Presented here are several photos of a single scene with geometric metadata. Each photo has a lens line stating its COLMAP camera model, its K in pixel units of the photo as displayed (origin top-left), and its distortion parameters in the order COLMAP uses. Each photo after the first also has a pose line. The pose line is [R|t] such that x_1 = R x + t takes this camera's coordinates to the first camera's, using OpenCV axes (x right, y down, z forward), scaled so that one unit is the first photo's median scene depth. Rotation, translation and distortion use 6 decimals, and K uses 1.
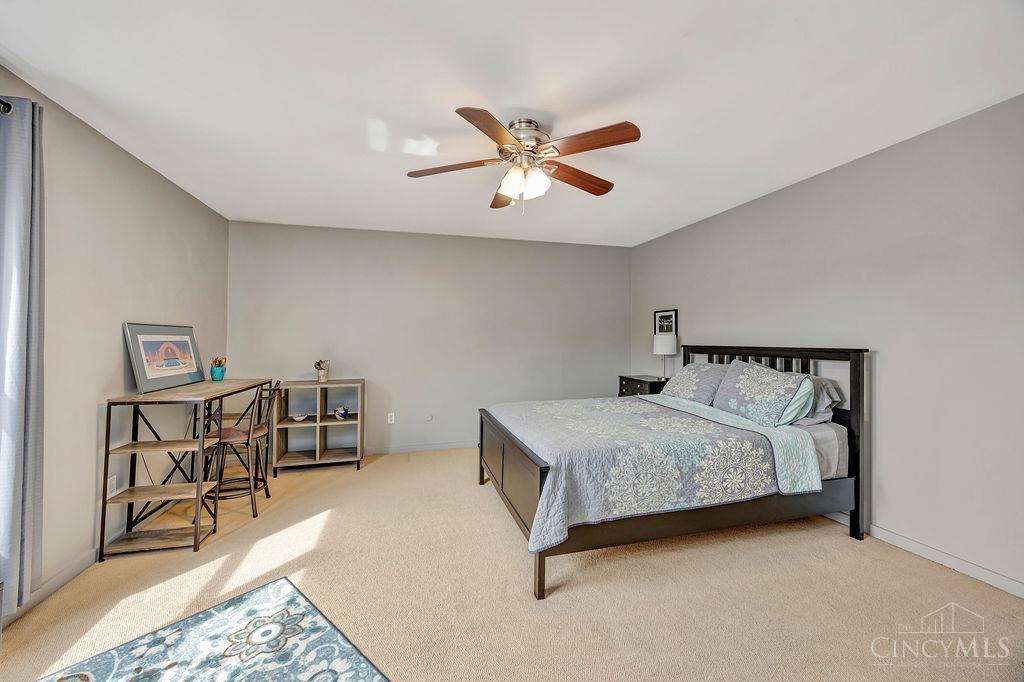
lens RADIAL K [[392.5, 0, 515.6], [0, 392.5, 345.7], [0, 0, 1]] dist [-0.003797, -0.000180]
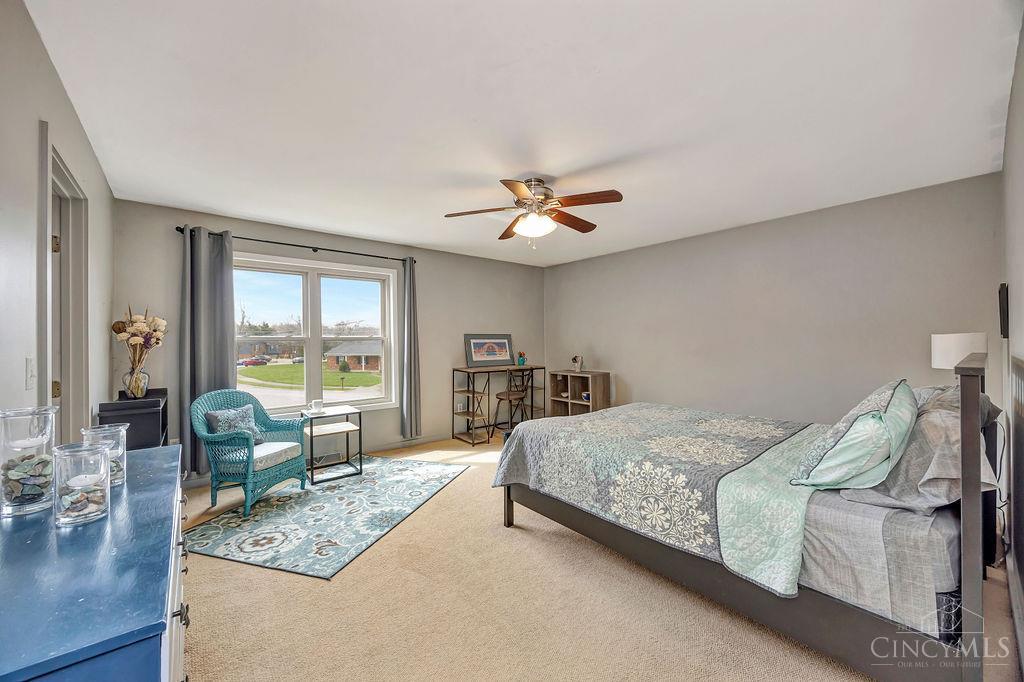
lens RADIAL K [[392.5, 0, 518.2], [0, 392.5, 348.4], [0, 0, 1]] dist [-0.003797, -0.000180]
pose [[0.411834, 0.016425, -0.911111, 1.185650], [-0.006786, 0.999865, 0.014957, -0.015323], [0.911233, 0.000023, 0.411890, 0.396150]]
